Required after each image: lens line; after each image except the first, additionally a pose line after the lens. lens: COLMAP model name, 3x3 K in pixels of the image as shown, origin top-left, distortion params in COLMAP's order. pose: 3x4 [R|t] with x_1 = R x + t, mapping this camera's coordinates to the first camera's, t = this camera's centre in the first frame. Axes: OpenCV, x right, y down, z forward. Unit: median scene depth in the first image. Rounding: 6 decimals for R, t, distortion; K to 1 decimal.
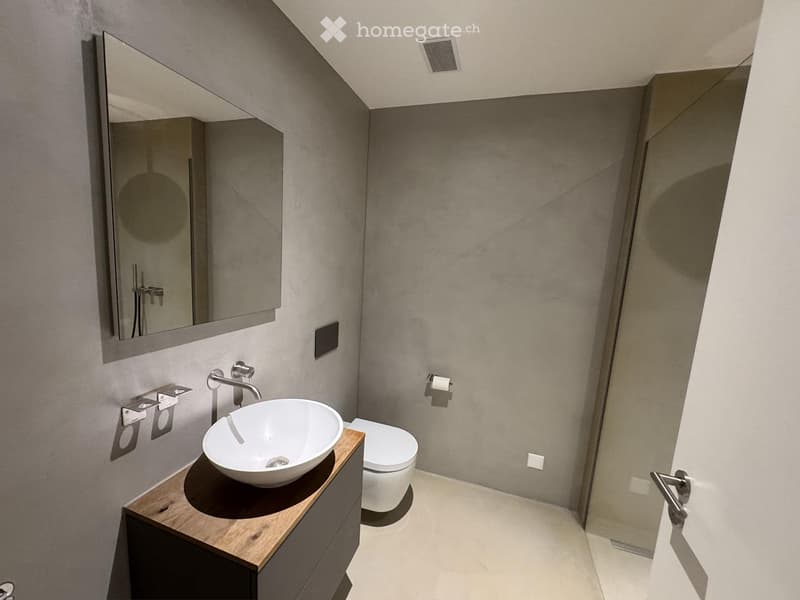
lens RADIAL K [[317.4, 0, 400.0], [0, 317.4, 300.0], [0, 0, 1]] dist [-0.001219, -0.000131]
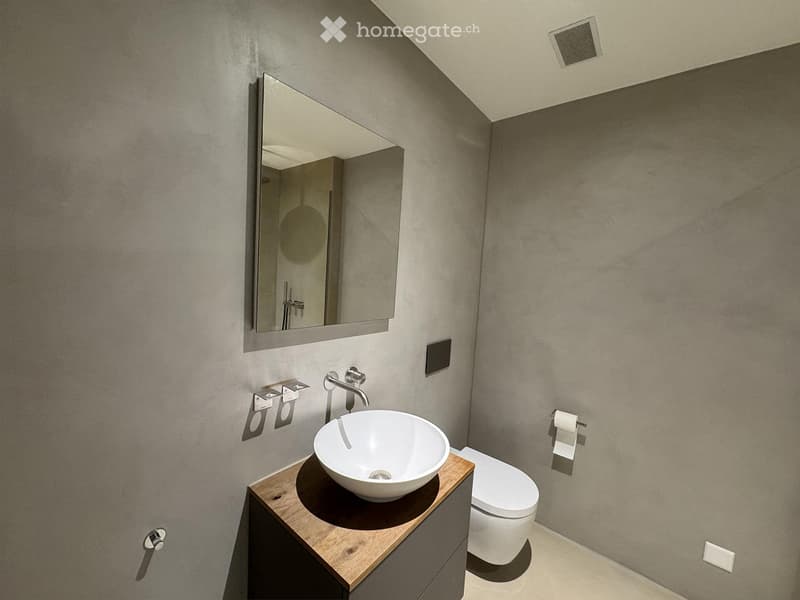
lens RADIAL K [[317.4, 0, 400.0], [0, 317.4, 300.0], [0, 0, 1]] dist [-0.001219, -0.000131]
pose [[0.934300, 0.023068, -0.355741, -0.000764], [-0.051009, 0.996286, -0.069364, 0.038708], [0.352820, 0.082953, 0.932007, 0.069501]]
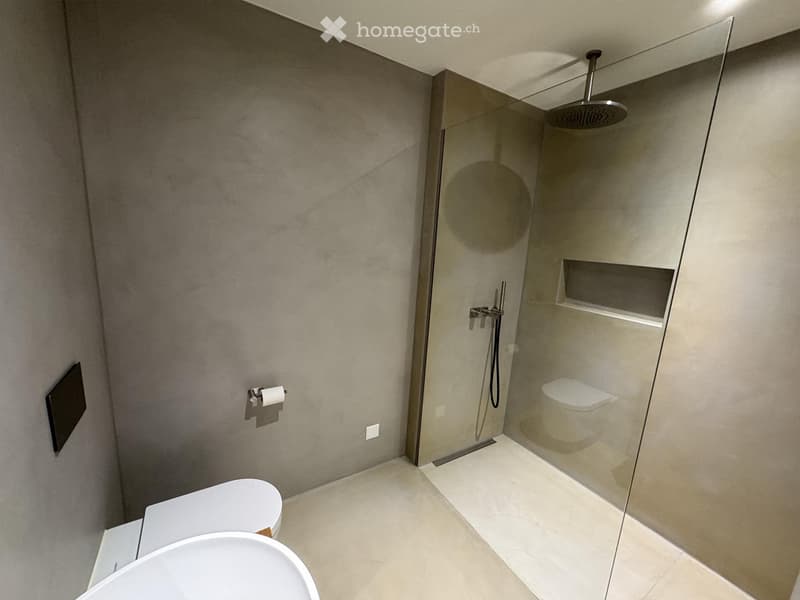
lens RADIAL K [[323.0, 0, 400.0], [0, 323.0, 300.0], [0, 0, 1]] dist [0.000046, 0.000016]
pose [[0.642585, -0.168927, 0.747361, -0.371230], [0.086870, 0.985167, 0.147988, -0.099021], [-0.761274, -0.030171, 0.647728, 0.431694]]
